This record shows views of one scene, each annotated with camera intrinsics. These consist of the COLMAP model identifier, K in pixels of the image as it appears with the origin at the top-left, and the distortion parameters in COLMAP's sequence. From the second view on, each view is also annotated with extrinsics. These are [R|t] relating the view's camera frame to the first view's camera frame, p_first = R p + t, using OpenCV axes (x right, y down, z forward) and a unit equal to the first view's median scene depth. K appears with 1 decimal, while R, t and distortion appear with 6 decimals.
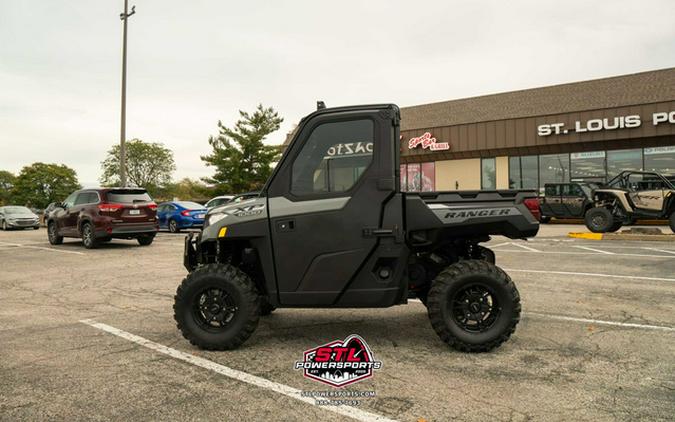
lens RADIAL K [[491.6, 0, 352.0], [0, 491.6, 181.2], [0, 0, 1]] dist [-0.090950, 0.002957]
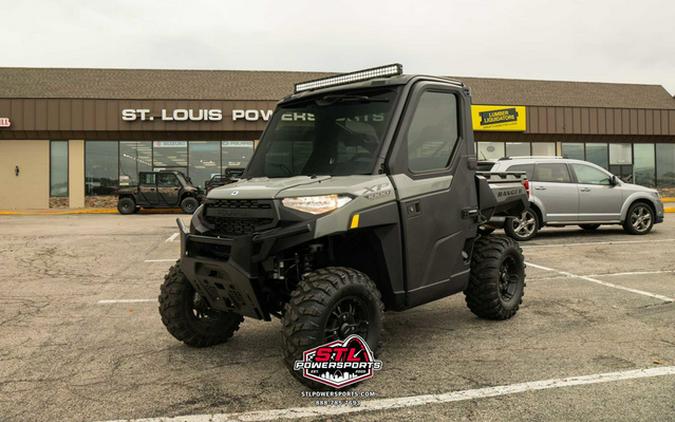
lens RADIAL K [[515.7, 0, 321.2], [0, 515.7, 180.9], [0, 0, 1]] dist [-0.082300, 0.007323]
pose [[0.657659, 0.013170, 0.753201, -0.108523], [-0.028562, 0.999564, 0.007461, 0.005133], [-0.752774, -0.026420, 0.657748, 0.067652]]
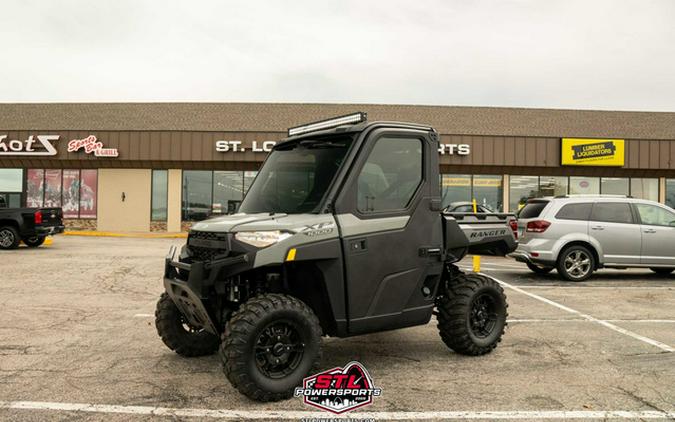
lens RADIAL K [[514.5, 0, 323.0], [0, 514.5, 213.5], [0, 0, 1]] dist [-0.127417, 0.108824]
pose [[0.785413, 0.029430, 0.618272, -0.094679], [-0.052633, 0.998427, 0.019336, 0.002014], [-0.616730, -0.047728, 0.785726, 0.036829]]
